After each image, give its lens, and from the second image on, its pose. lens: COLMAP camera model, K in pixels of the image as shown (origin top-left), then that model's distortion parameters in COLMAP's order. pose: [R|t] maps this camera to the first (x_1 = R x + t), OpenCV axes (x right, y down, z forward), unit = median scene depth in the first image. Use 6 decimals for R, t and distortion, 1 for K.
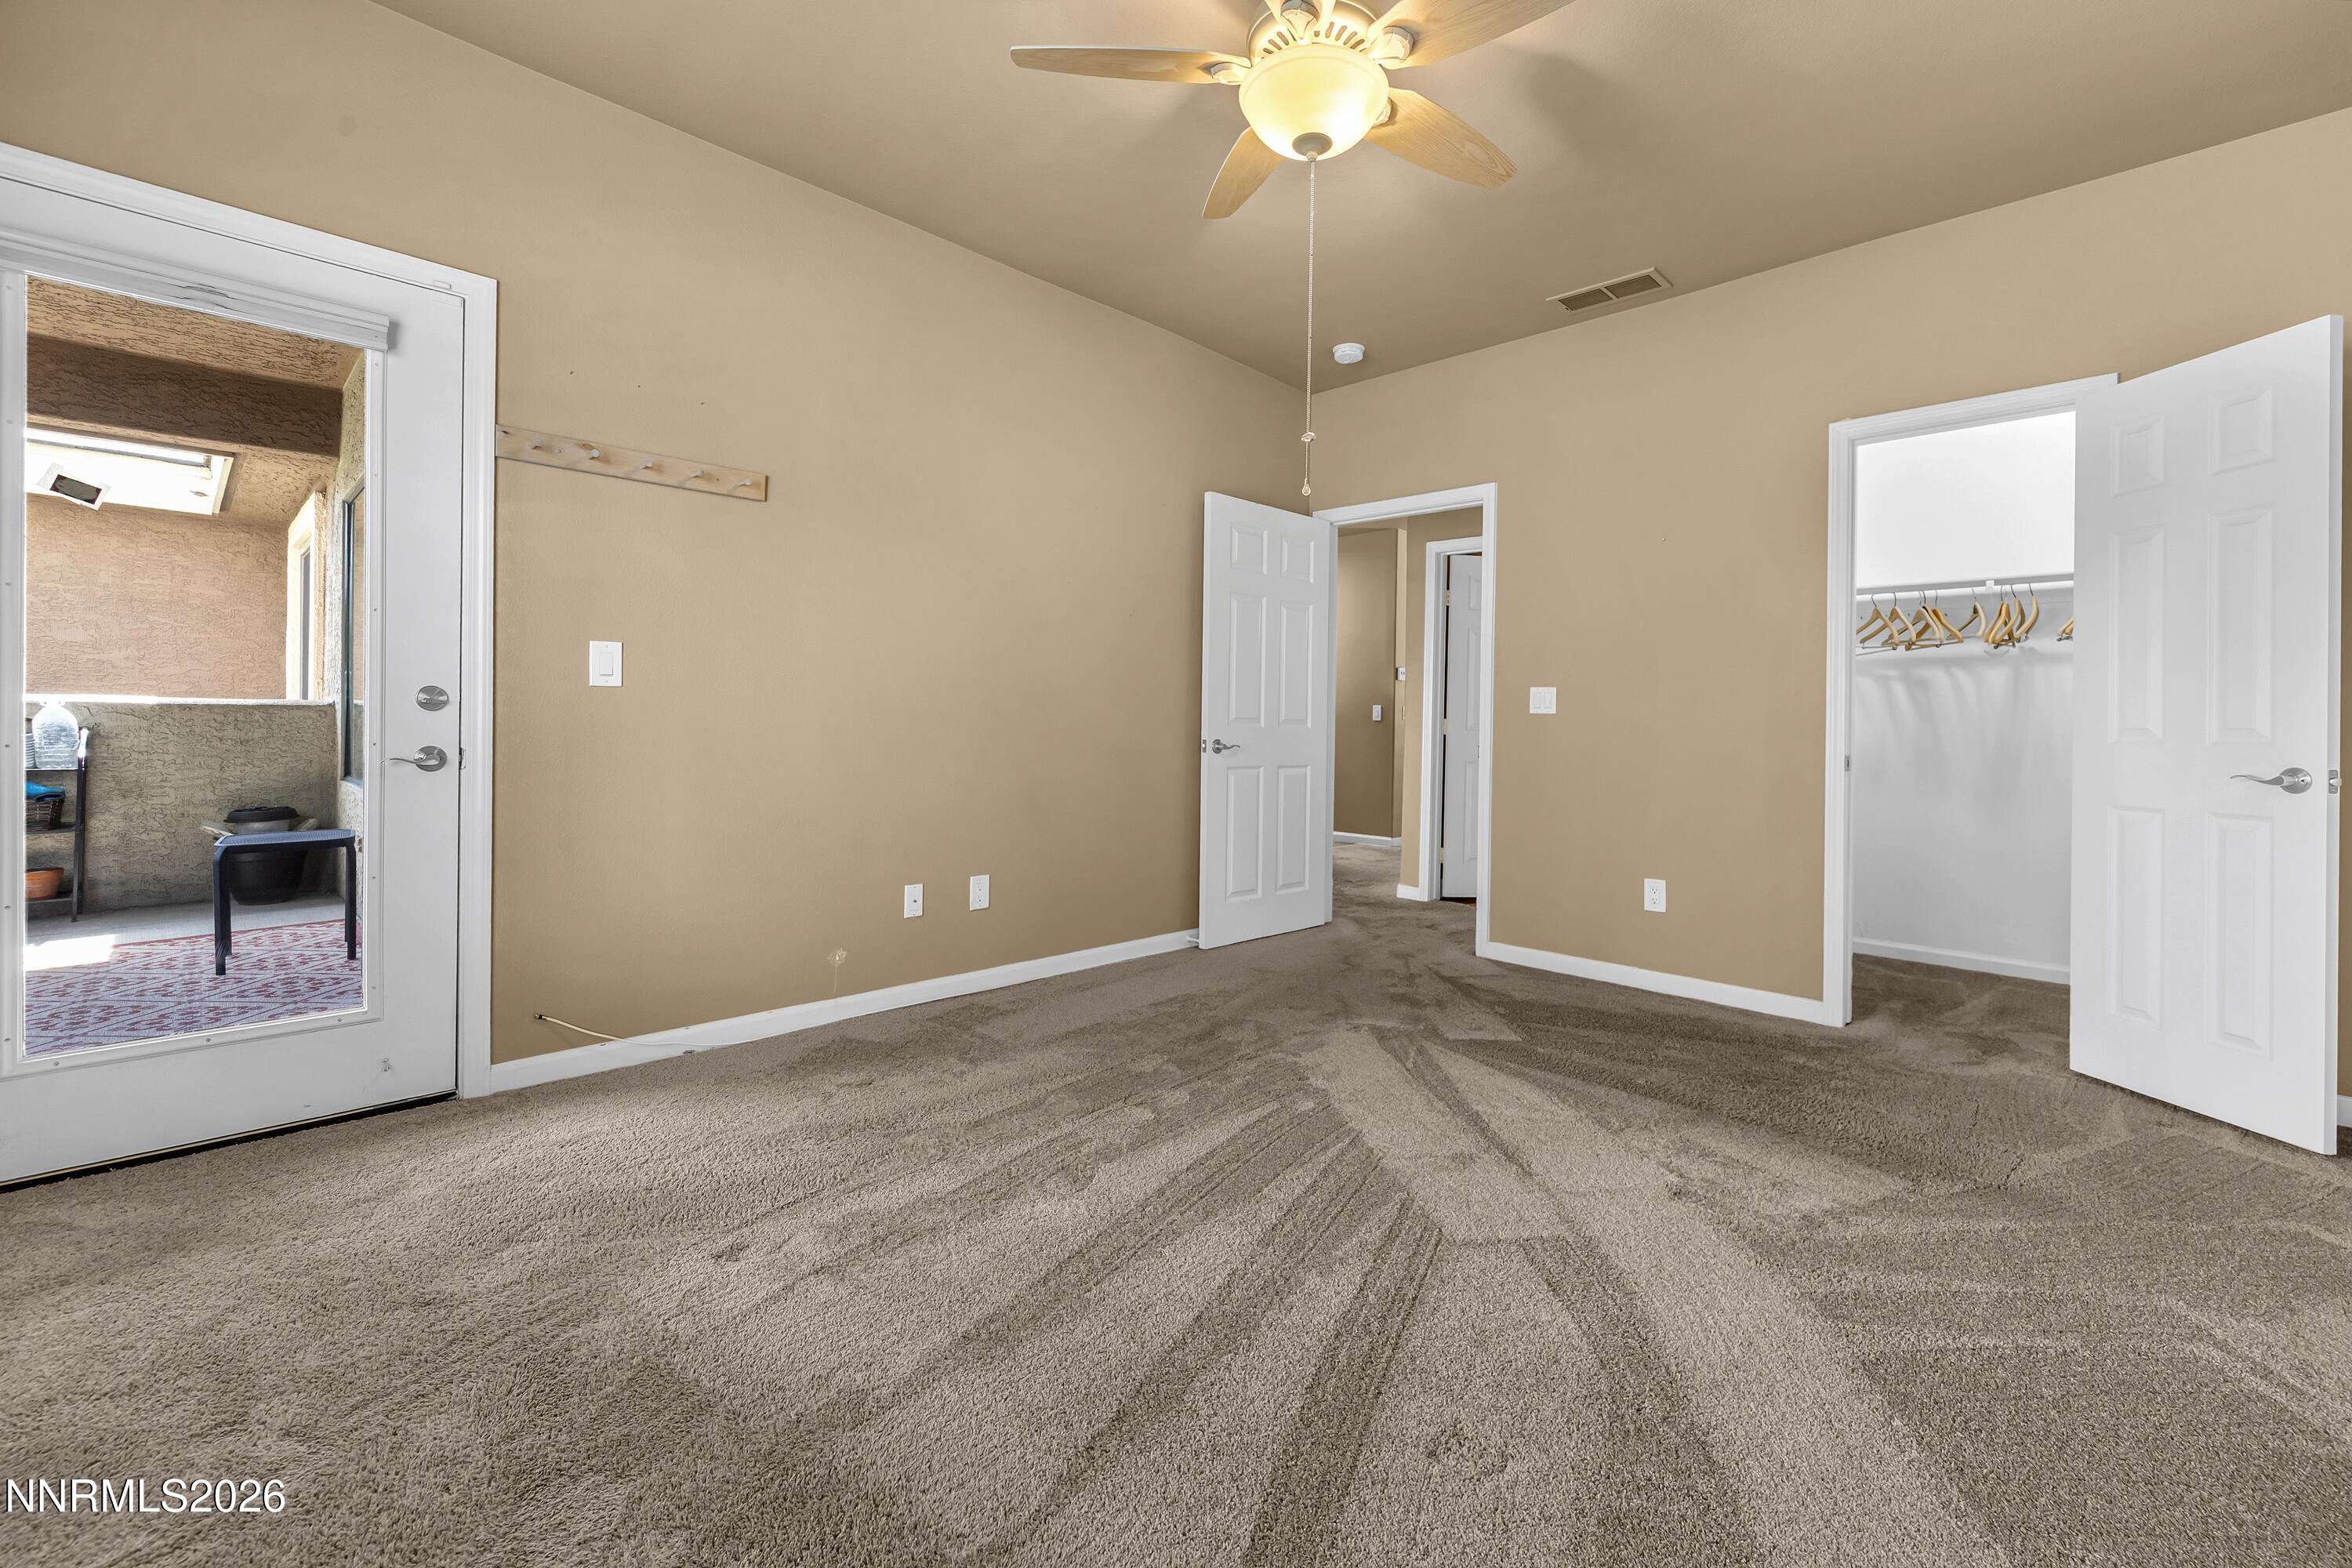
lens RADIAL K [[990.4, 0, 1196.0], [0, 990.4, 699.9], [0, 0, 1]] dist [0.001588, -0.000024]
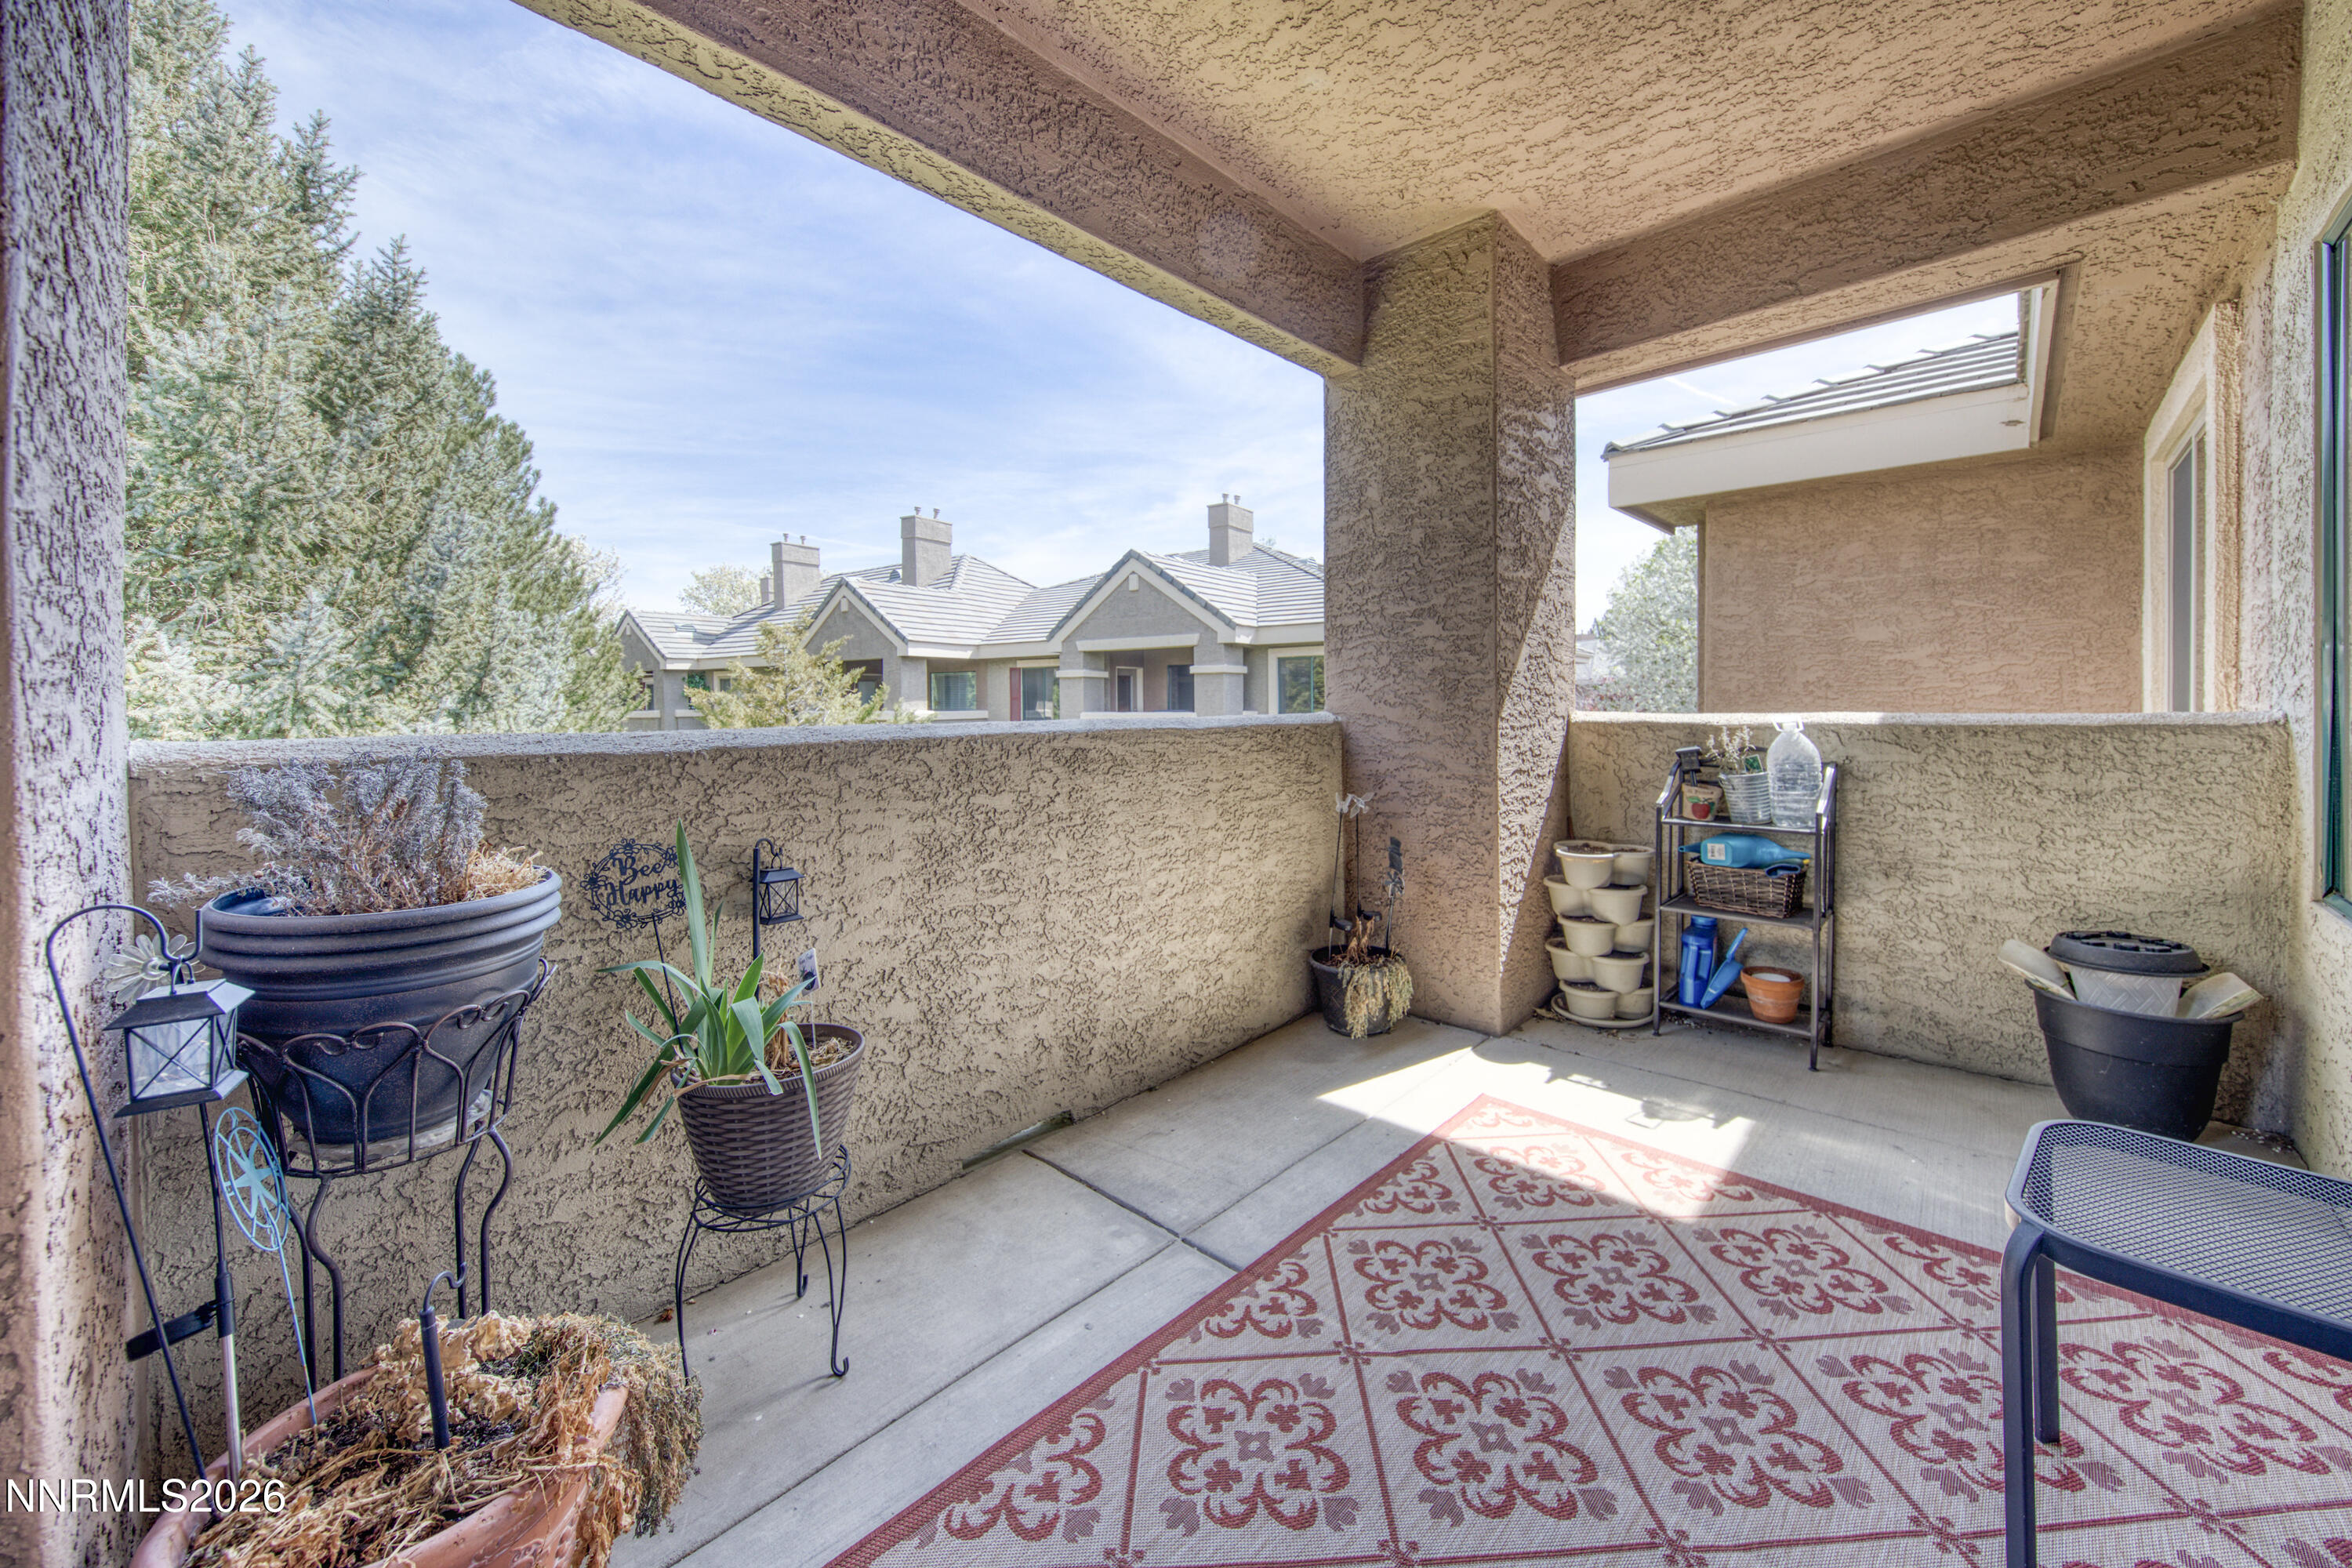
lens RADIAL K [[894.3, 0, 1178.5], [0, 894.3, 730.8], [0, 0, 1]] dist [-0.002906, -0.000152]
pose [[0.019950, 0.015945, -0.999674, -0.374517], [0.025383, 0.999542, 0.016450, -0.008785], [0.999479, -0.025703, 0.019536, 0.385808]]
